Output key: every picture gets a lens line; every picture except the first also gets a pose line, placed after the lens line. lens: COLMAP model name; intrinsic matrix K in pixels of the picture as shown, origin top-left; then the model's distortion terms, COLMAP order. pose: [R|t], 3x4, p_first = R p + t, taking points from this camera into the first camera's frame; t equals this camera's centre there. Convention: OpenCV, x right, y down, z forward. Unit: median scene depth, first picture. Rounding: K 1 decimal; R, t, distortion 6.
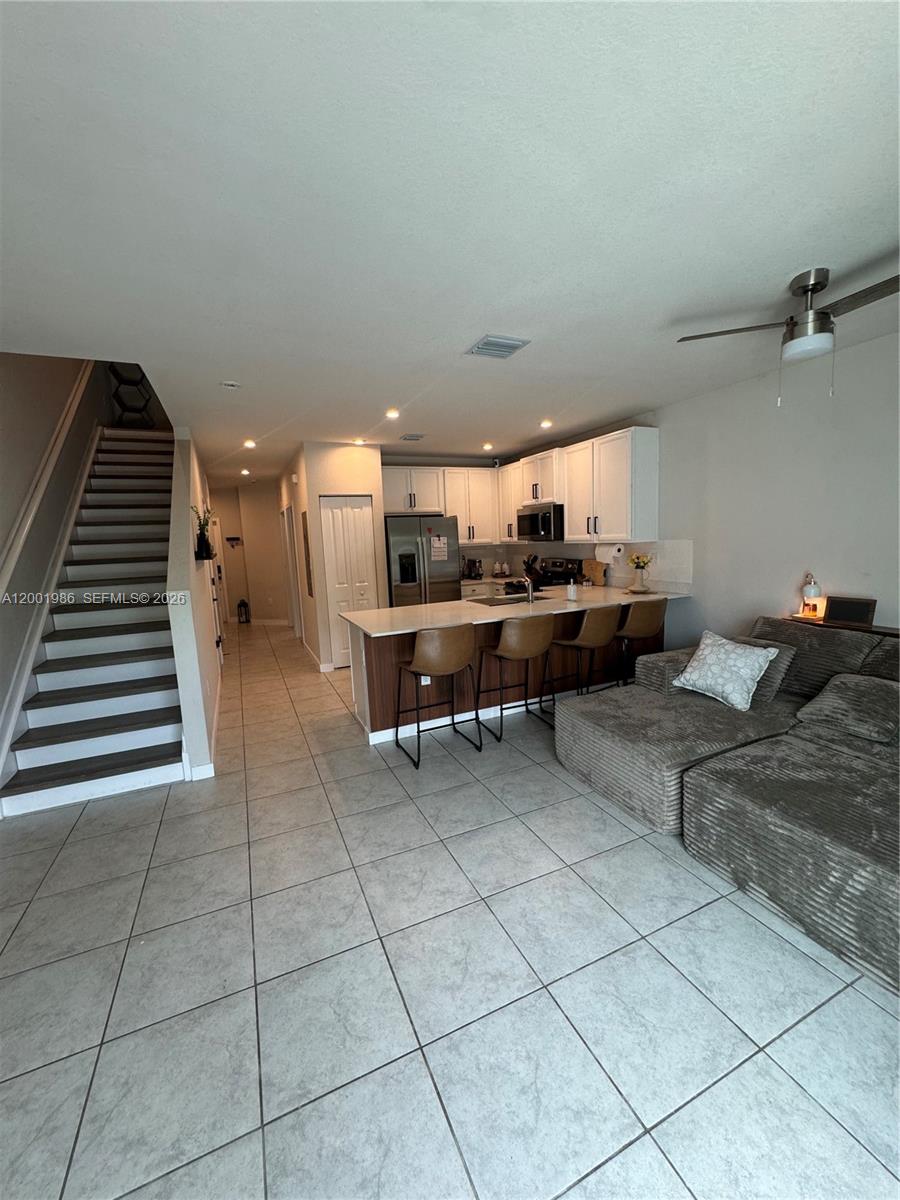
lens RADIAL K [[478.8, 0, 450.0], [0, 478.8, 600.0], [0, 0, 1]] dist [0.001291, 0.000183]
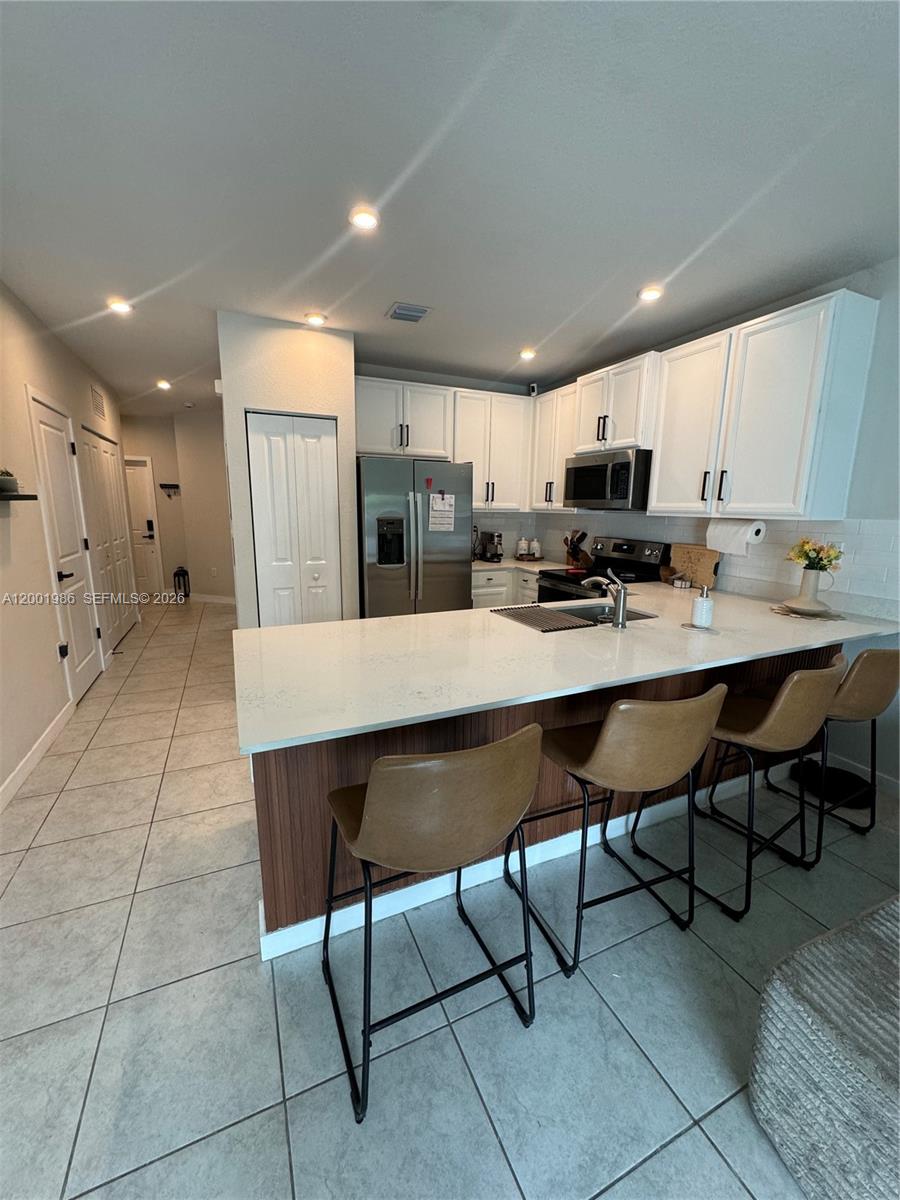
lens RADIAL K [[478.8, 0, 450.0], [0, 478.8, 600.0], [0, 0, 1]] dist [0.001291, 0.000183]
pose [[0.998364, 0.055135, 0.015168, -0.015251], [-0.055993, 0.996400, 0.063647, -0.033100], [-0.011605, -0.064392, 0.997857, 0.360665]]
